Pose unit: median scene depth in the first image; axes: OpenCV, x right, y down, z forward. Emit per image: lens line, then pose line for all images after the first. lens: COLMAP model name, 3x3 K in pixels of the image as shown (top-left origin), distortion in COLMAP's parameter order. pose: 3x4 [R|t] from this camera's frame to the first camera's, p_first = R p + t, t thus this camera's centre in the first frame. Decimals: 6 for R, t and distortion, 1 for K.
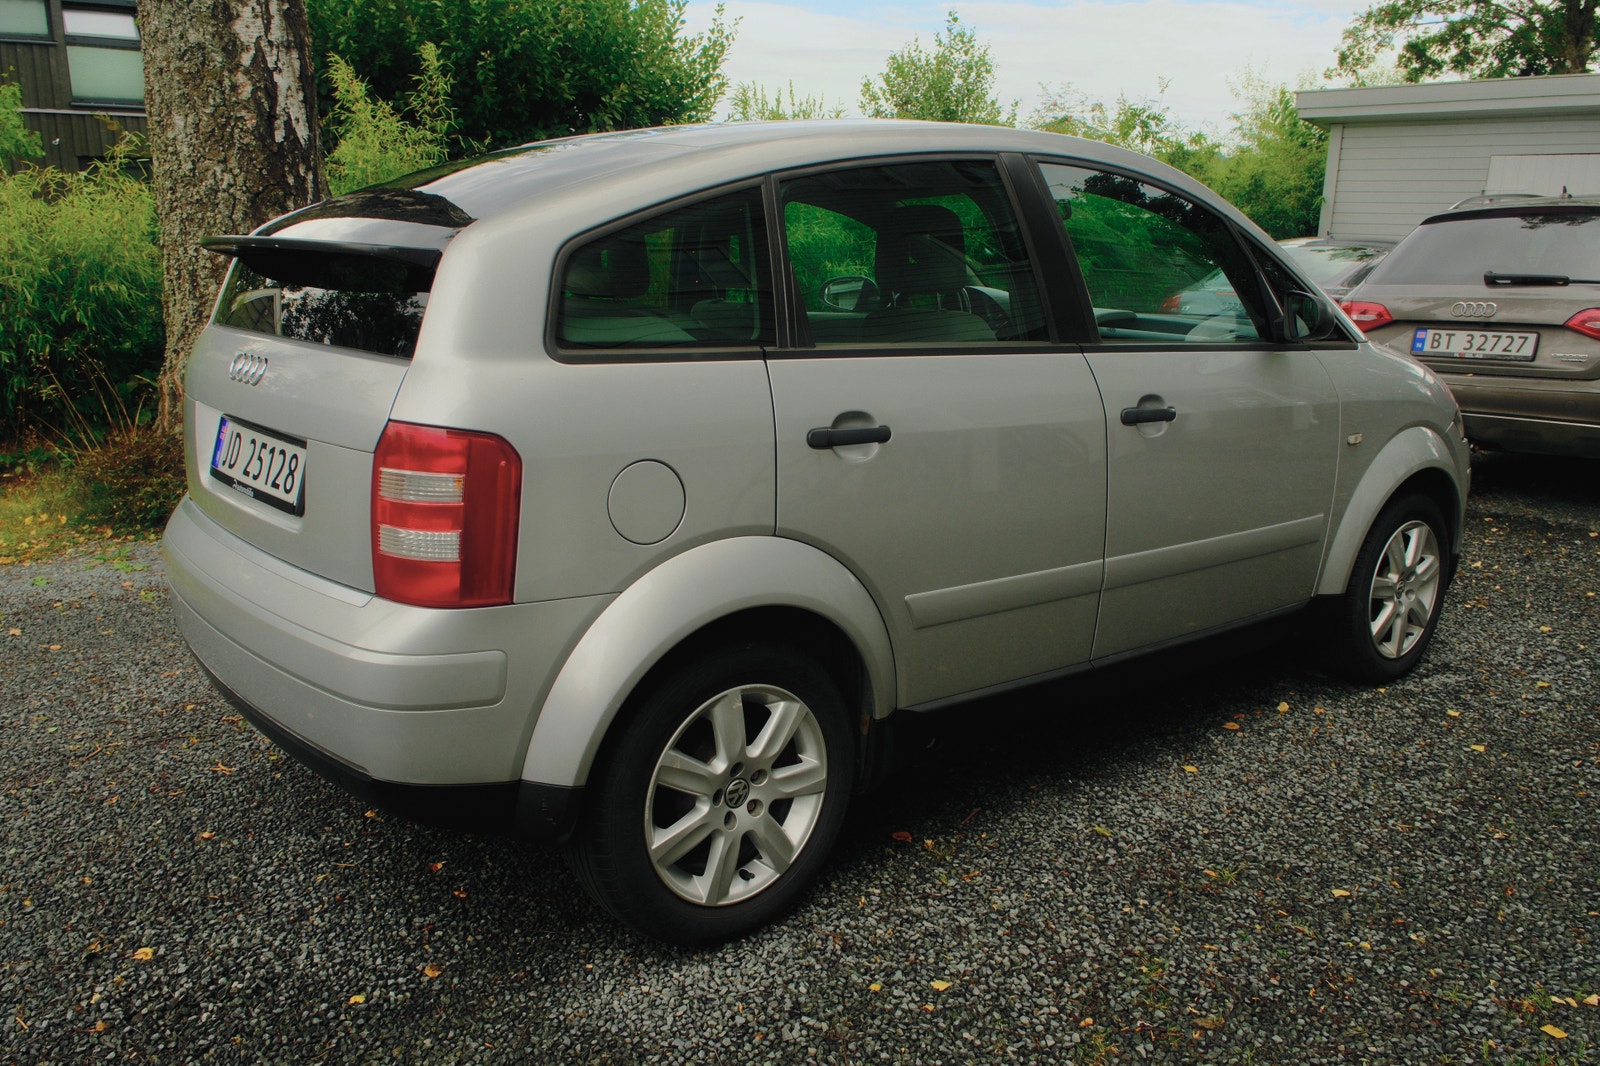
lens RADIAL K [[1368.4, 0, 804.1], [0, 1368.4, 524.2], [0, 0, 1]] dist [0.050020, -0.001204]
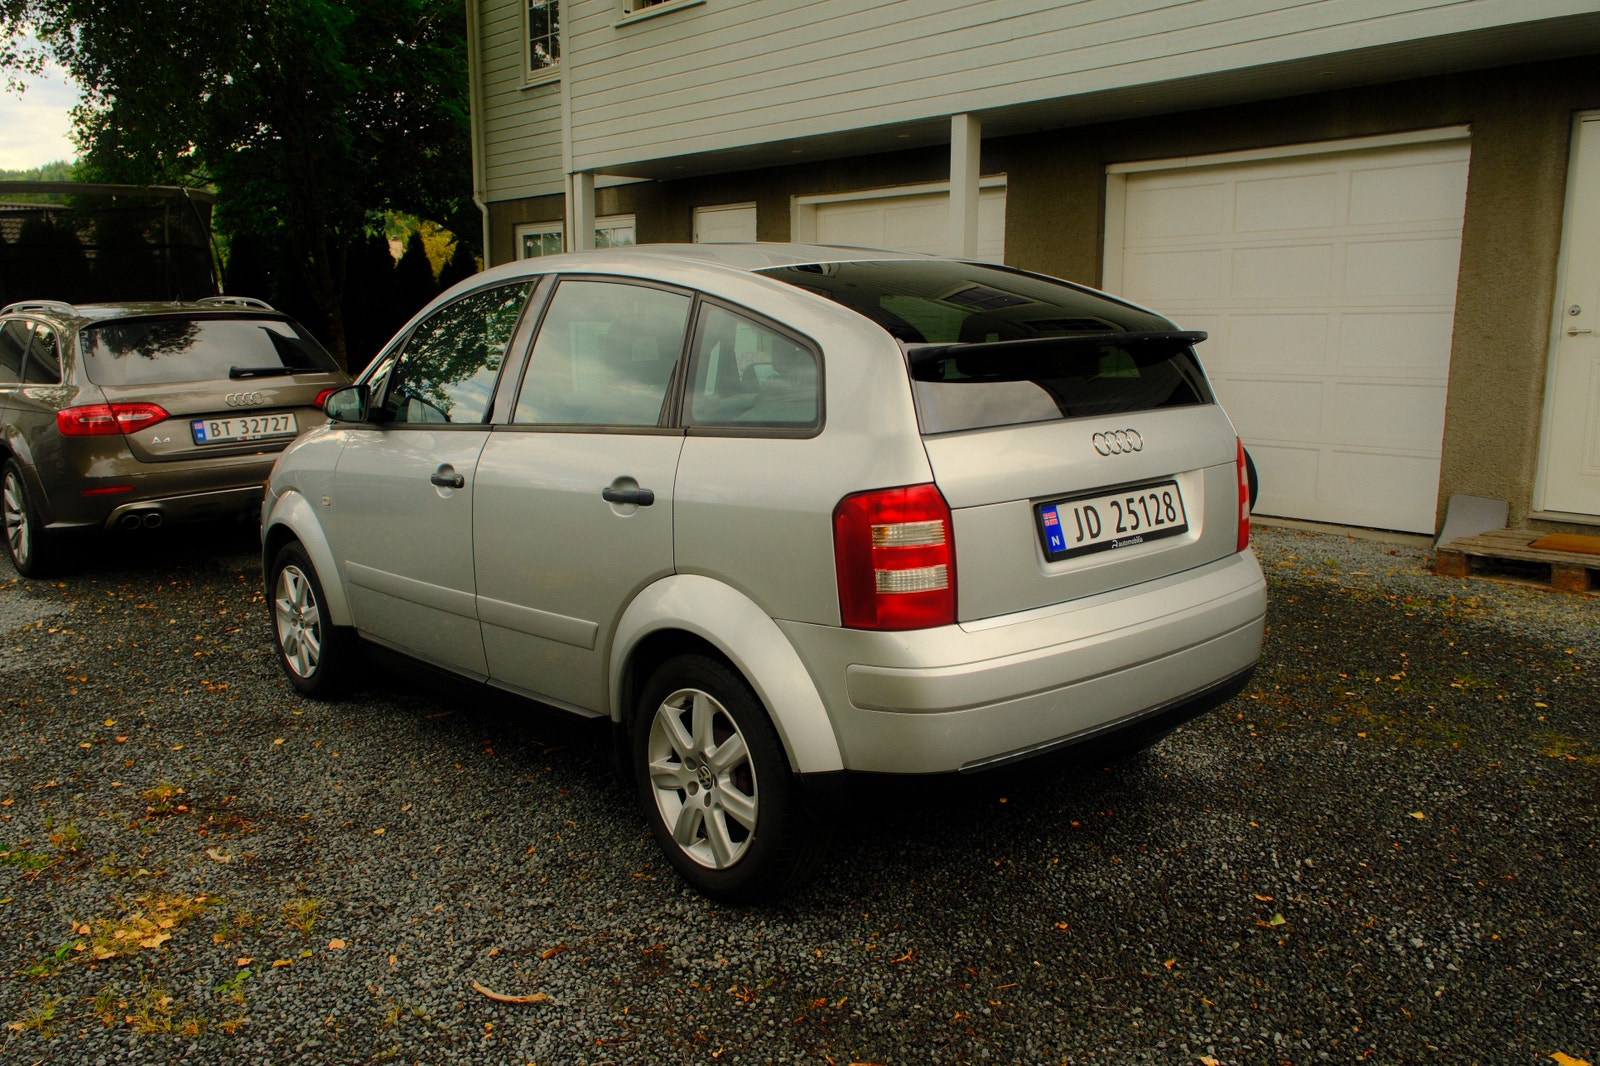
lens RADIAL K [[1368.4, 0, 809.5], [0, 1368.4, 530.6], [0, 0, 1]] dist [0.050020, -0.001204]
pose [[-0.082774, -0.158502, 0.983883, -1.573318], [0.228497, 0.957951, 0.173548, -0.308582], [-0.970019, 0.239180, -0.043076, 1.333576]]
